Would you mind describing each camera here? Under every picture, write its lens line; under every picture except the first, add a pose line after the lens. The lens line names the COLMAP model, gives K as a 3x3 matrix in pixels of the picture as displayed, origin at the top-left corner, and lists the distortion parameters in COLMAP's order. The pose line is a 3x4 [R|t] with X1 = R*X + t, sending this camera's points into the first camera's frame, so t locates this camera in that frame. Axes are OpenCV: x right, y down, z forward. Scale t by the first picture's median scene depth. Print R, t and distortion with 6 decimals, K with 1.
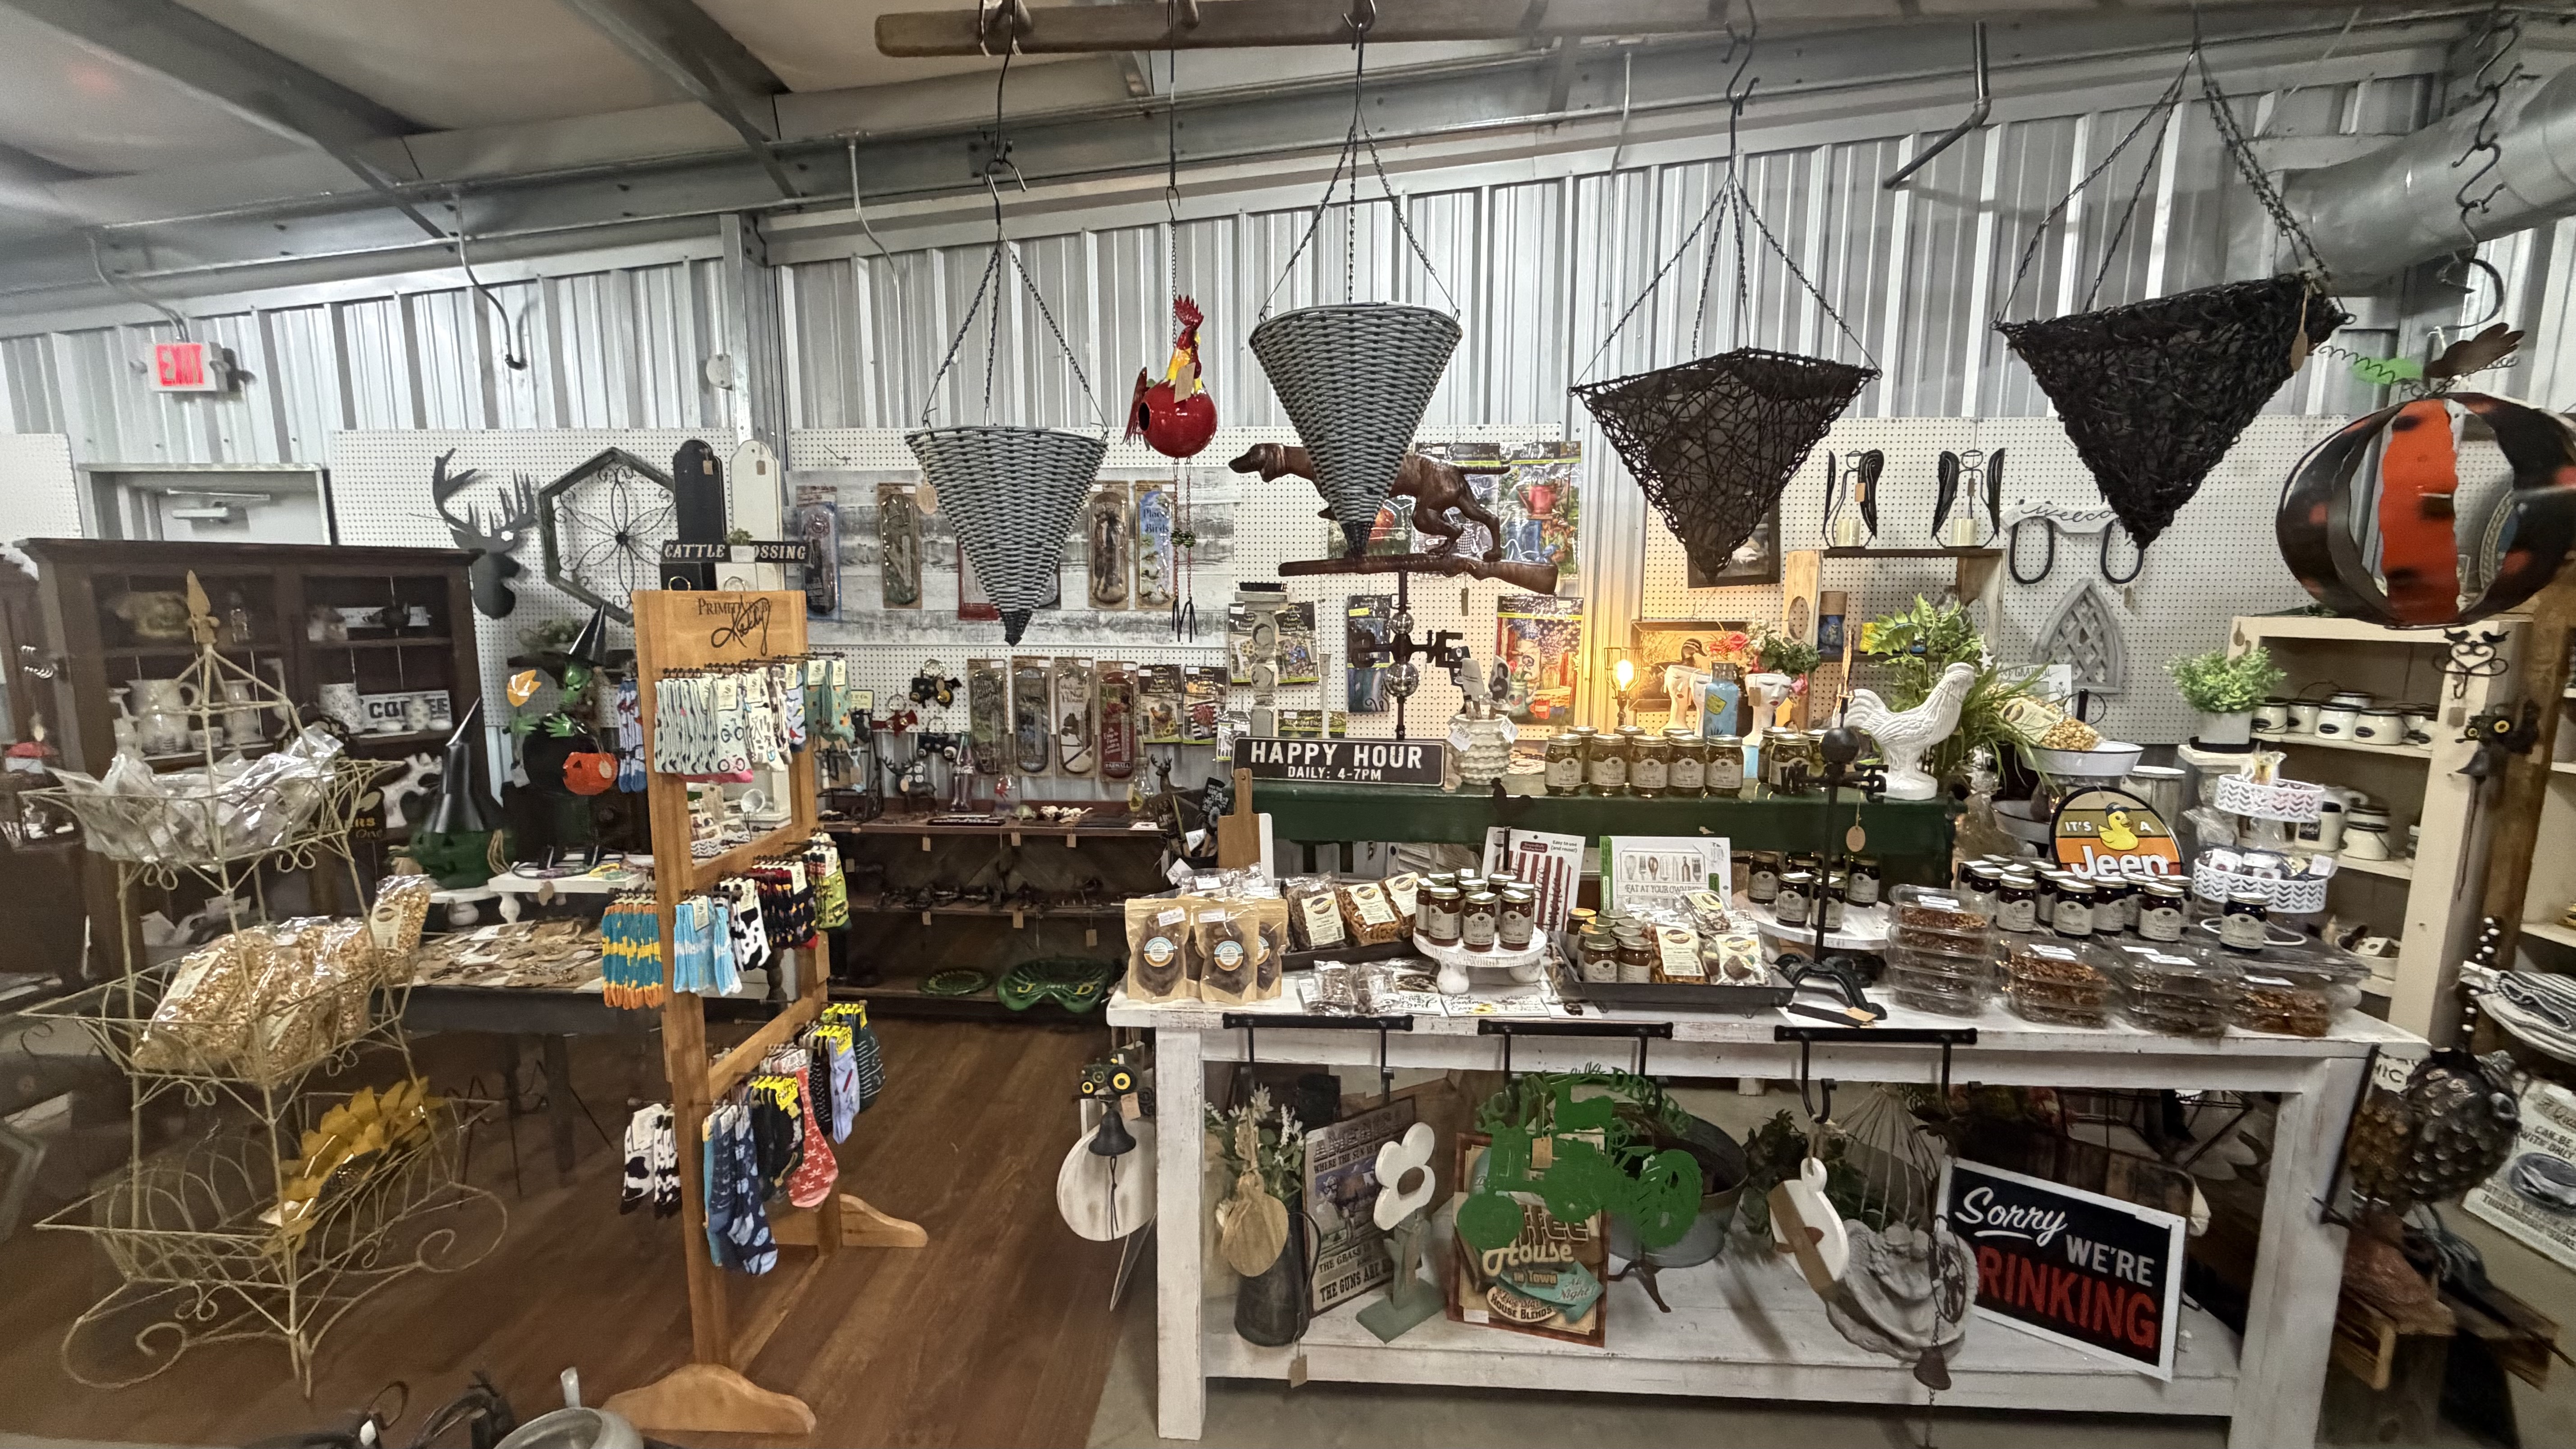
lens RADIAL K [[1020.1, 0, 1287.1], [0, 1020.1, 722.2], [0, 0, 1]] dist [0.001099, -0.000116]
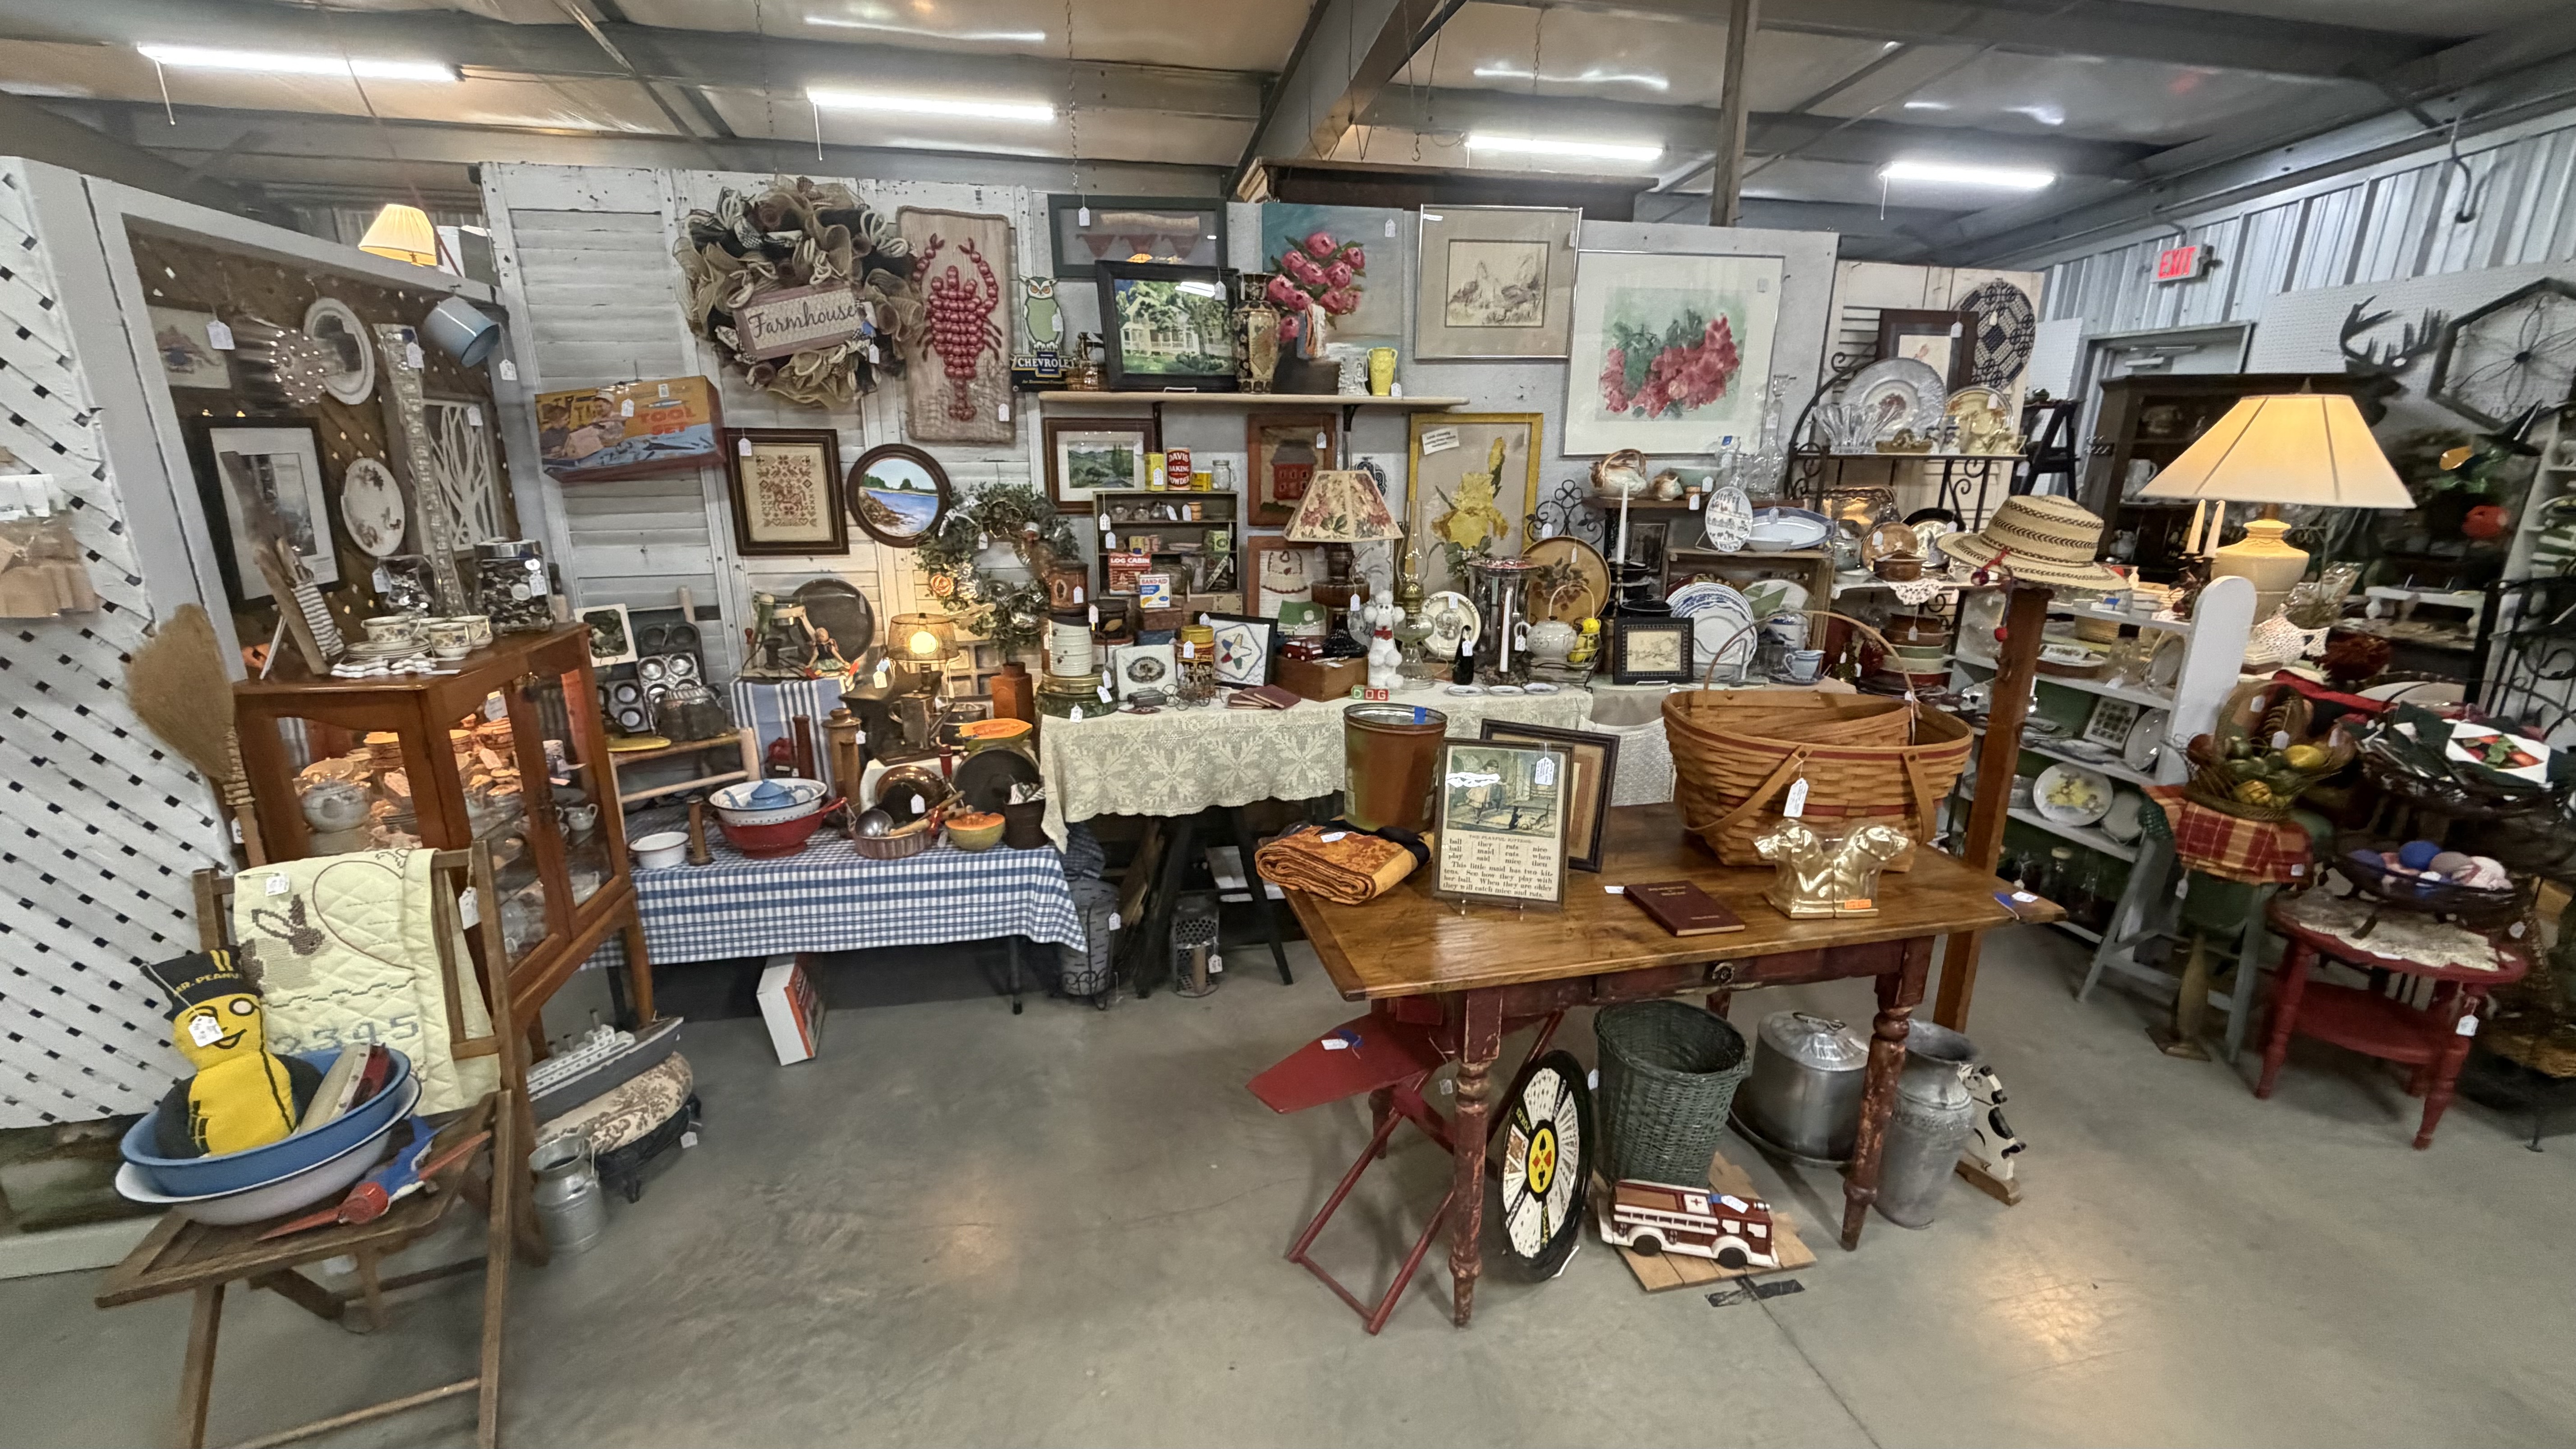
lens RADIAL K [[1020.1, 0, 1285.7], [0, 1020.1, 723.7], [0, 0, 1]] dist [0.001099, -0.000116]
pose [[0.258849, 0.260033, -0.930258, 0.196014], [-0.141605, 0.962892, 0.229752, 0.161761], [0.955482, 0.072258, 0.286066, -0.689730]]
